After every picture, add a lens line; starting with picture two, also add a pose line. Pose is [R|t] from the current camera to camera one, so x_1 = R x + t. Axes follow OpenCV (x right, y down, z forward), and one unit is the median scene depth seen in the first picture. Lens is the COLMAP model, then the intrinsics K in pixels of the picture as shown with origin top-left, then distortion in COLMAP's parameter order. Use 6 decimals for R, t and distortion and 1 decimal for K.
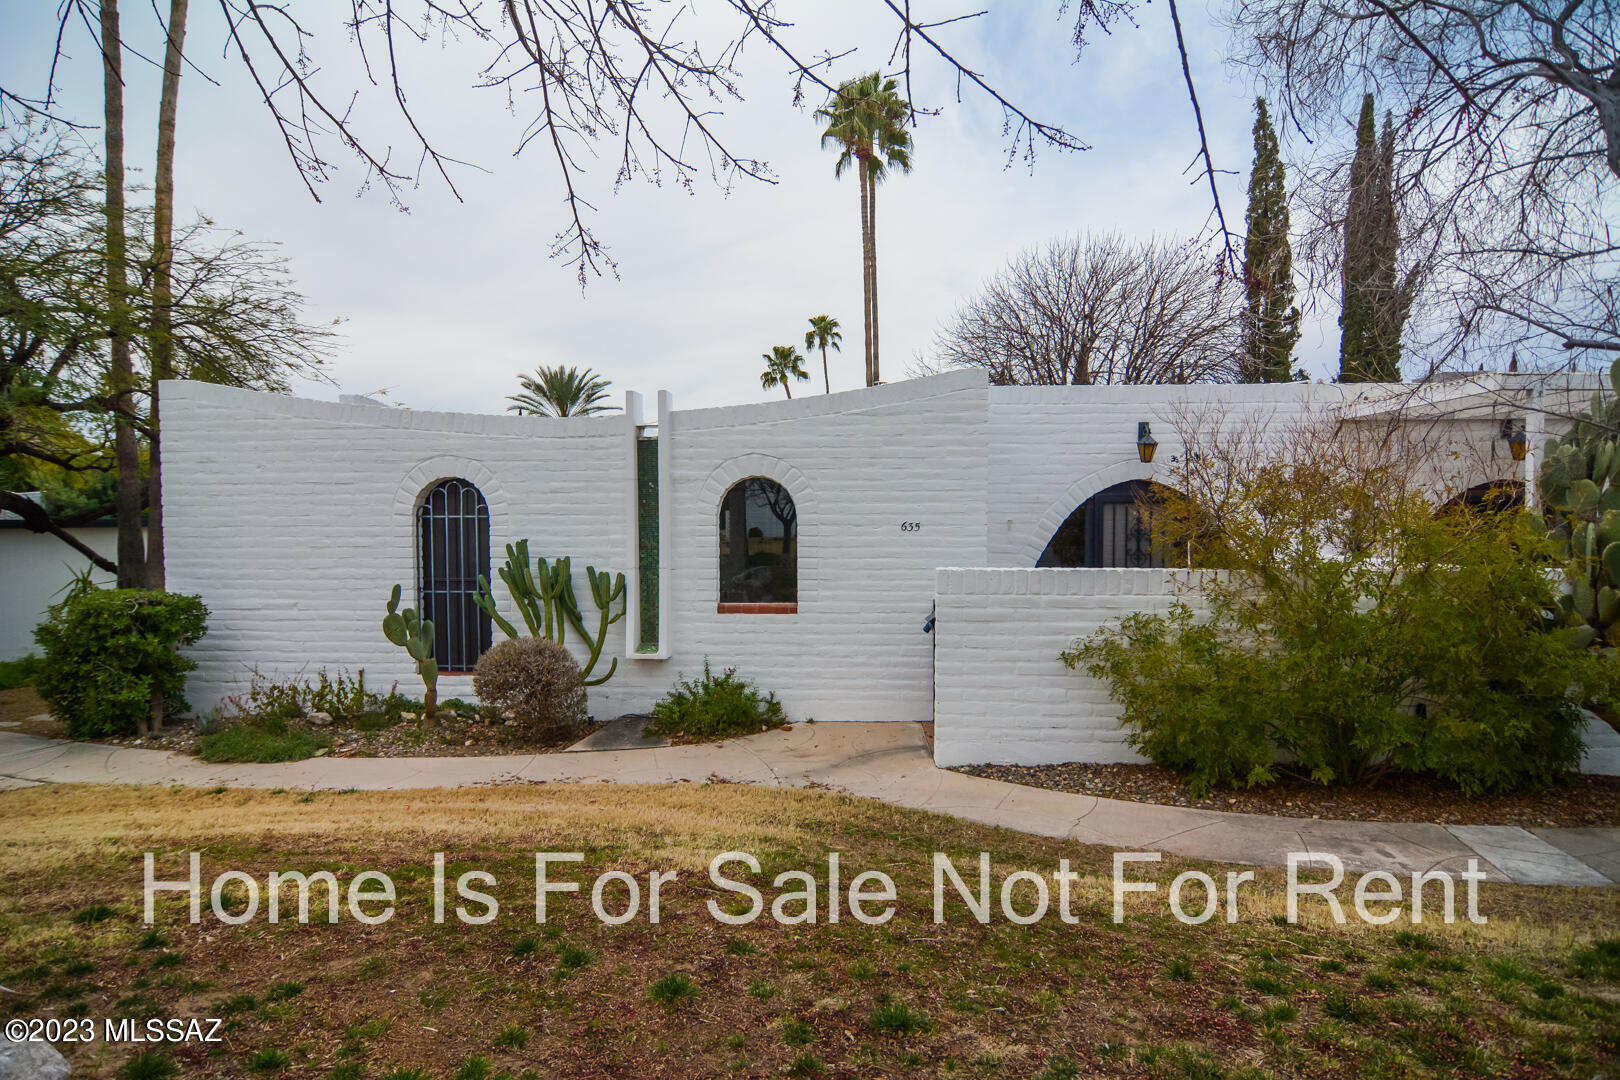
lens RADIAL K [[870.4, 0, 808.2], [0, 870.4, 539.7], [0, 0, 1]] dist [-0.008517, -0.001128]
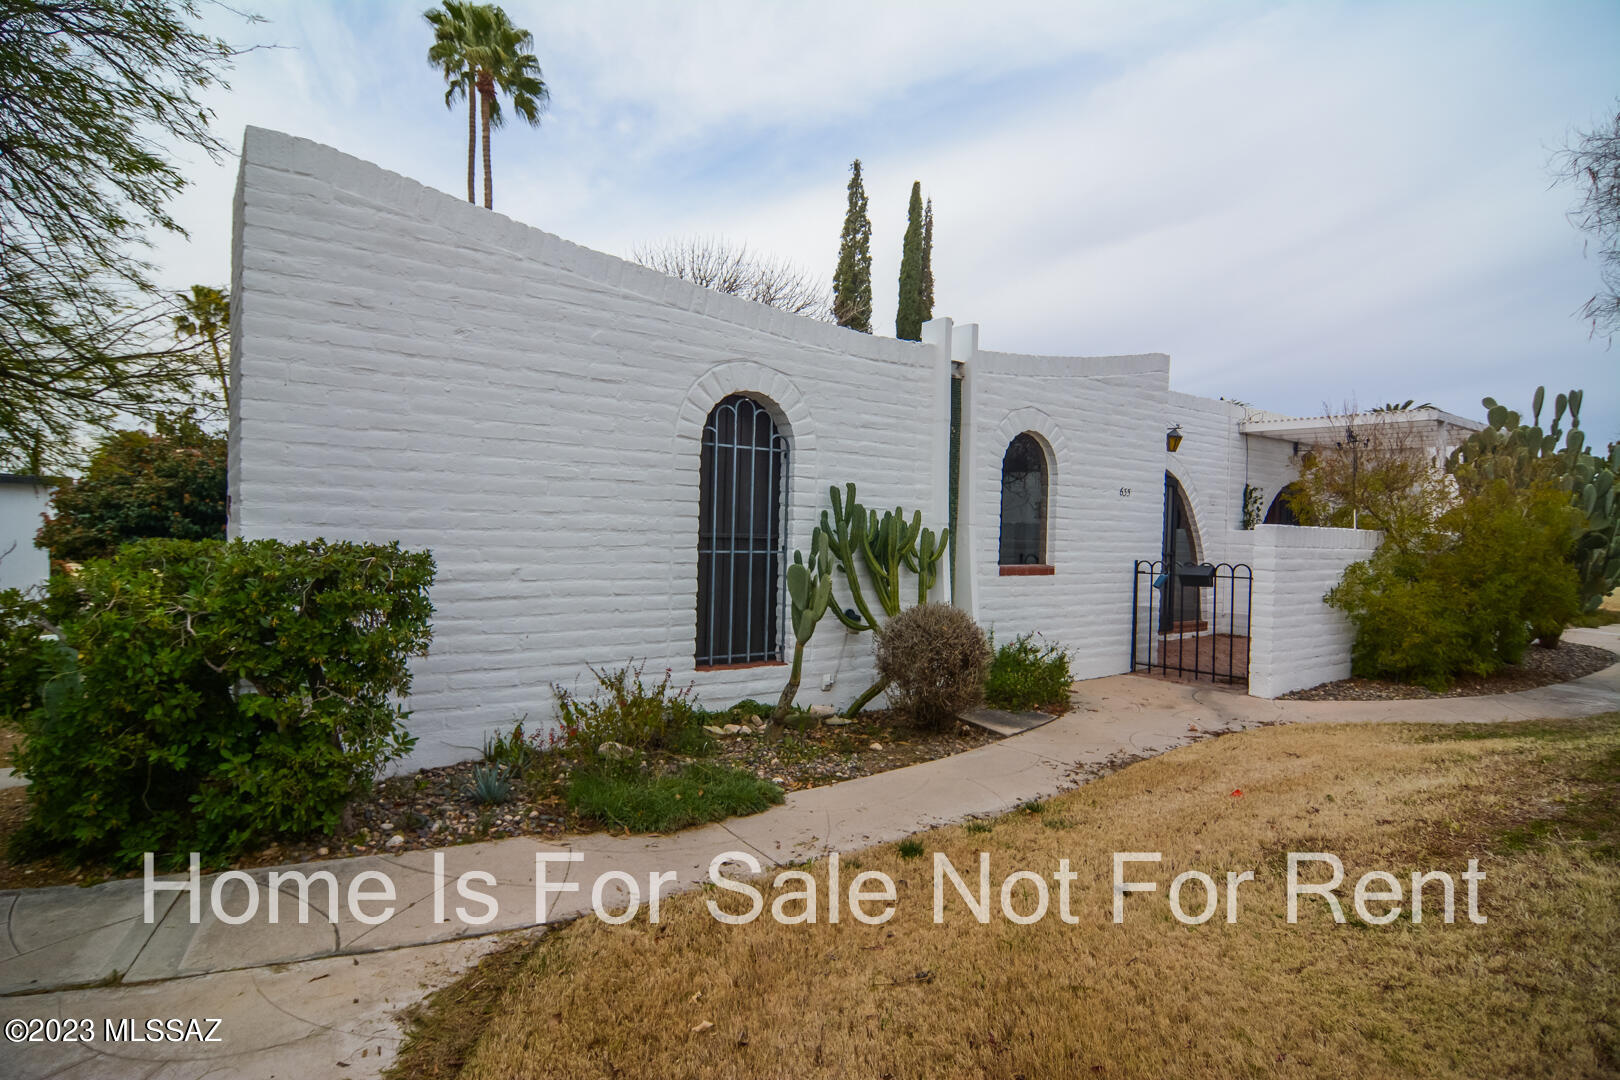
lens RADIAL K [[870.4, 0, 808.9], [0, 870.4, 542.3], [0, 0, 1]] dist [-0.008517, -0.001128]
pose [[0.760455, 0.013914, 0.649242, -0.830656], [-0.010230, 0.999903, -0.009447, 0.058217], [-0.649310, 0.000543, 0.760523, 0.416187]]
